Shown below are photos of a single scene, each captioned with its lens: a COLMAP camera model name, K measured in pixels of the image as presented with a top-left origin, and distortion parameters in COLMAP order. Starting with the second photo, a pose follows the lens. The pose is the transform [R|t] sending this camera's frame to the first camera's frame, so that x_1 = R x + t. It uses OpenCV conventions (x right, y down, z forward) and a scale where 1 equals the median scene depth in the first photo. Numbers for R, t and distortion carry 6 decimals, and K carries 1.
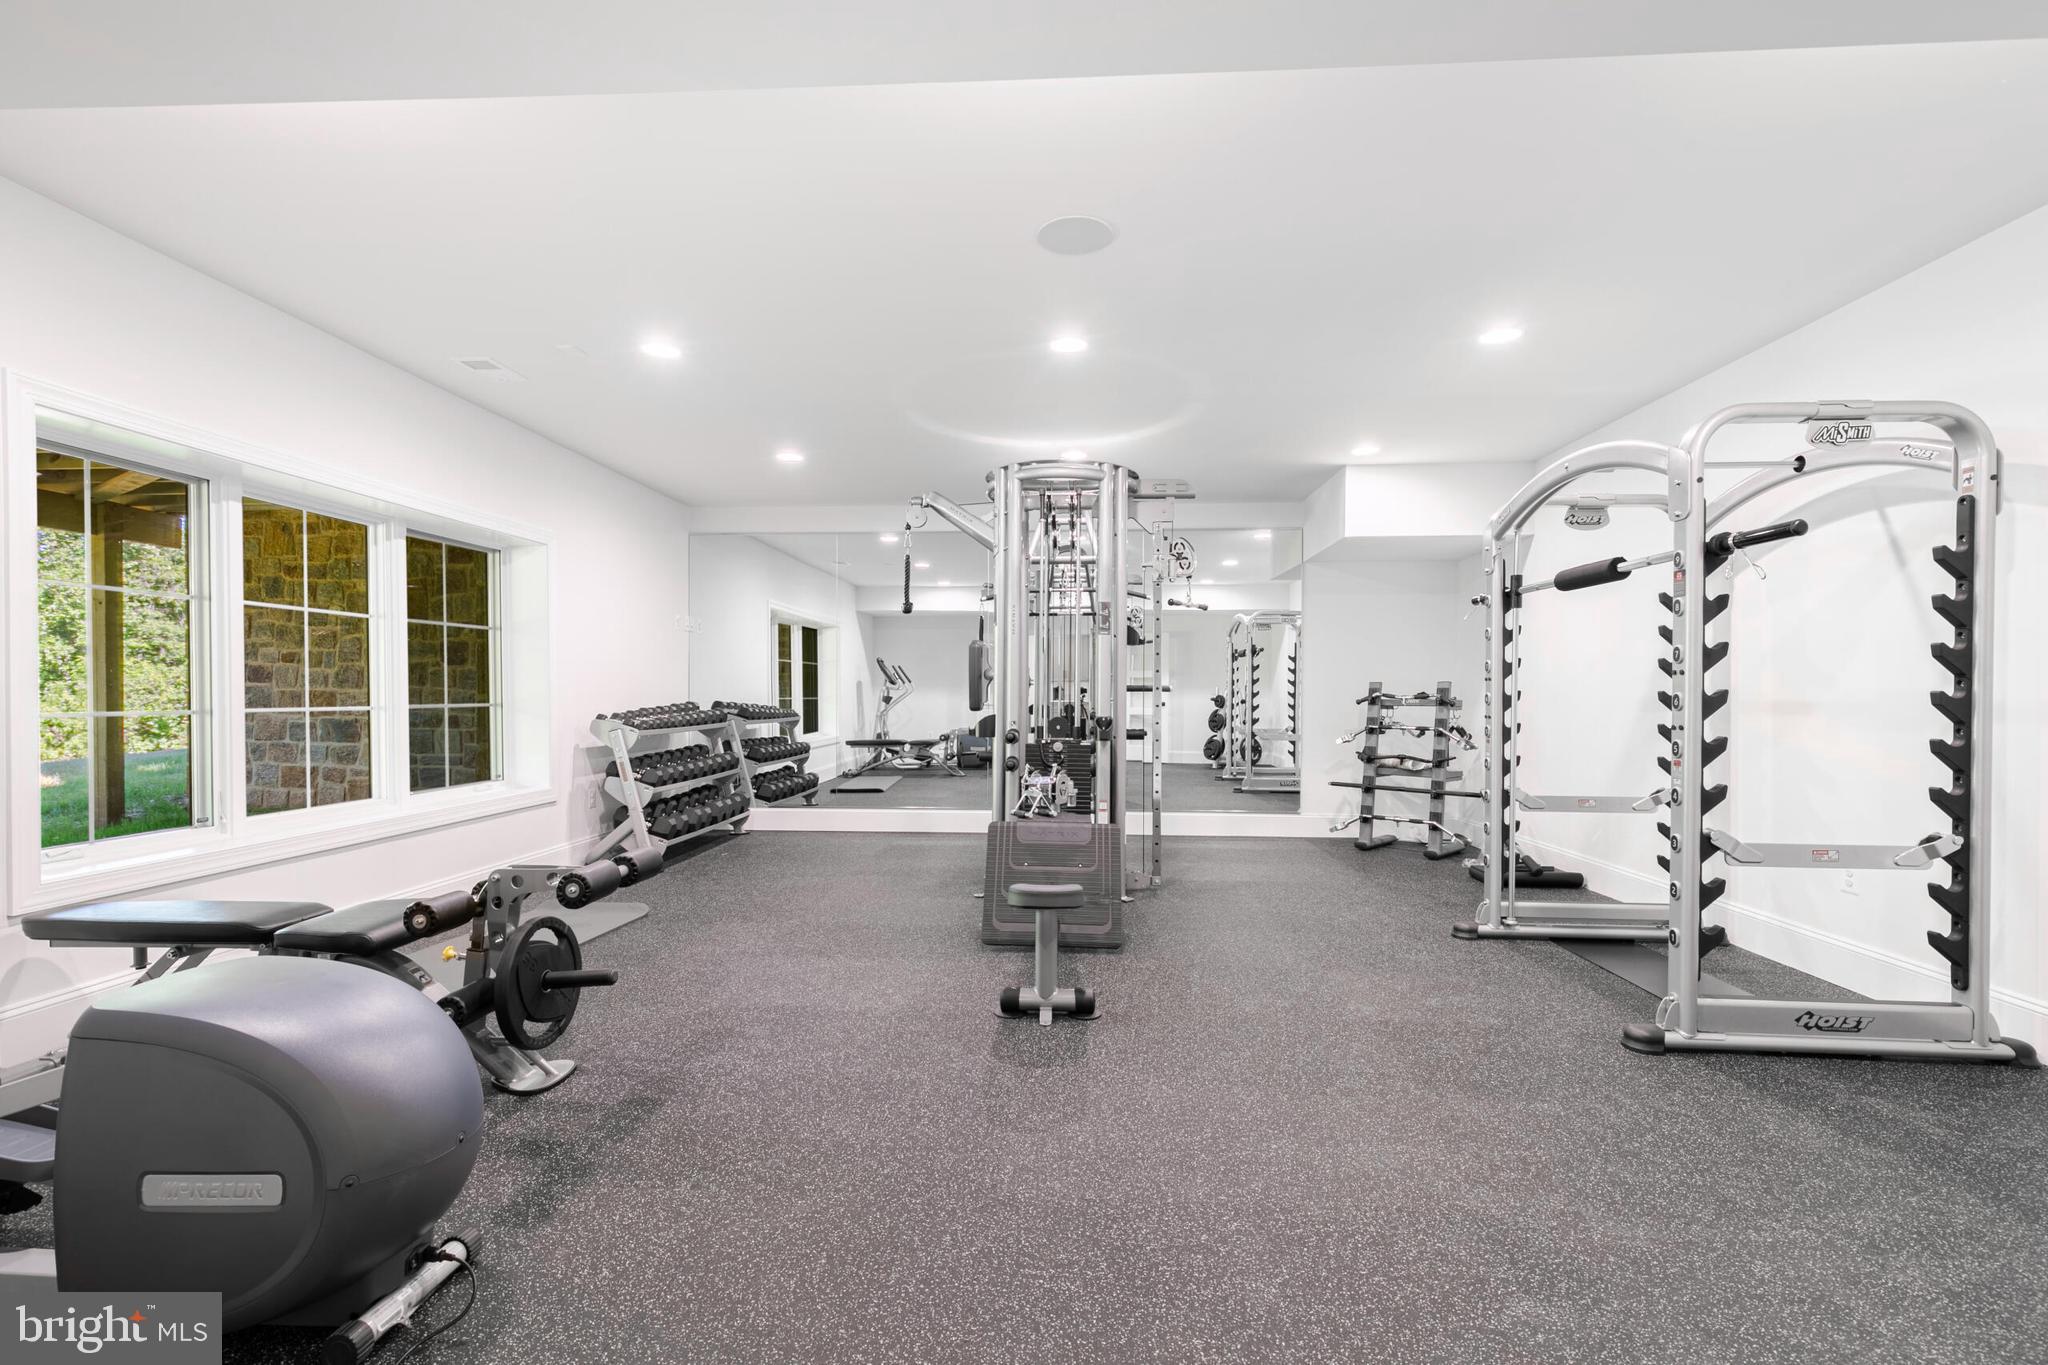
lens RADIAL K [[916.3, 0, 1016.1], [0, 916.3, 692.3], [0, 0, 1]] dist [0.003711, 0.000670]
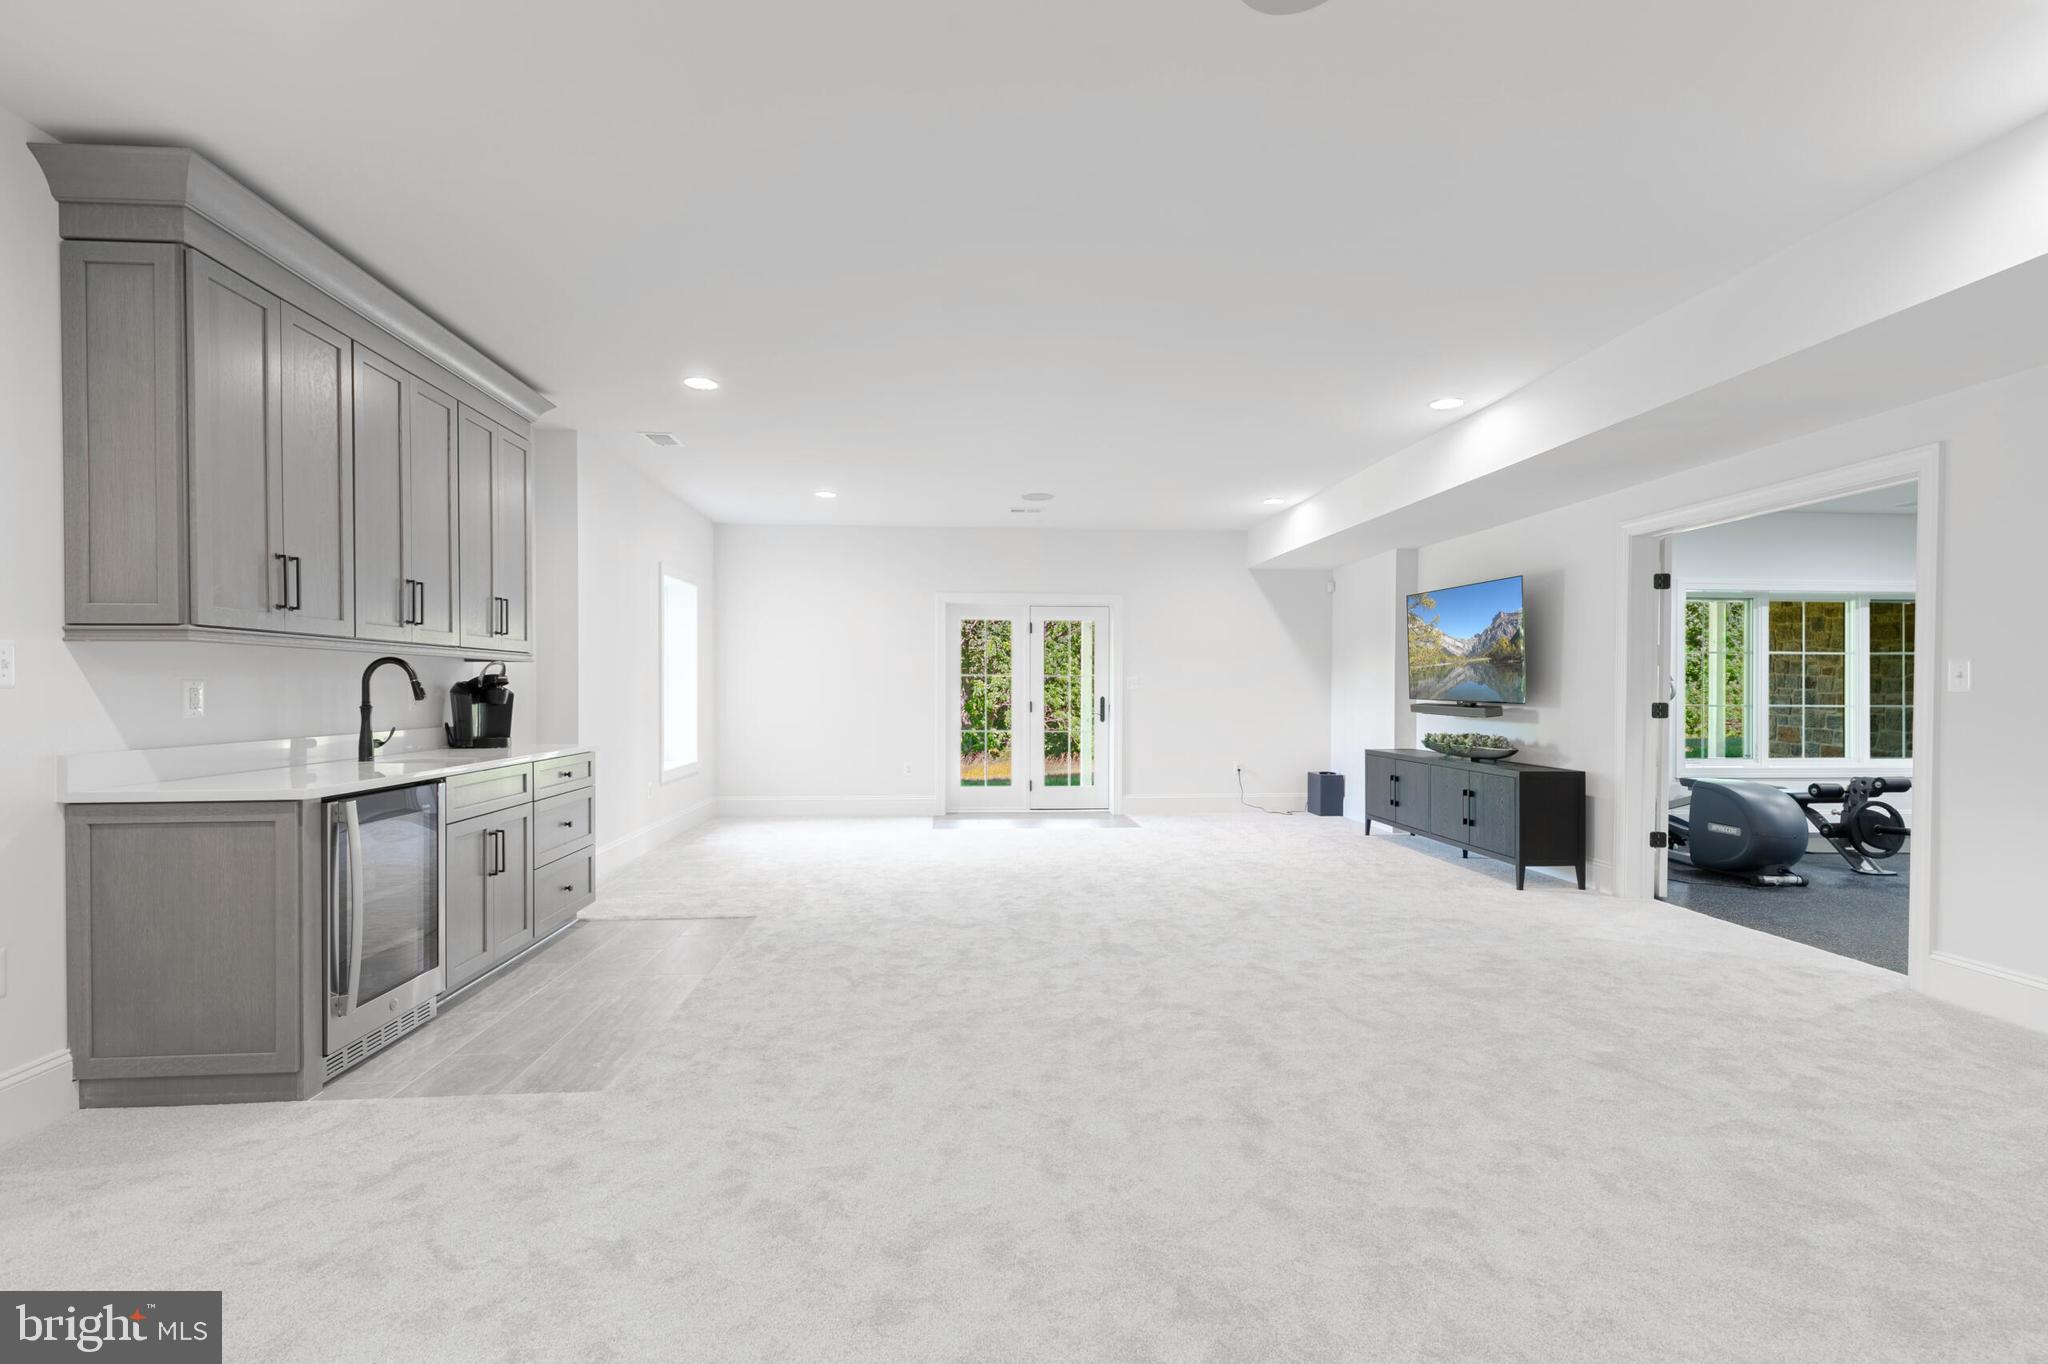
lens RADIAL K [[916.3, 0, 1016.5], [0, 916.3, 688.9], [0, 0, 1]] dist [0.003711, 0.000670]
pose [[0.130702, 0.003029, -0.991417, 0.848645], [-0.005672, 0.999981, 0.002307, -0.011470], [0.991405, 0.005322, 0.130717, -0.813435]]
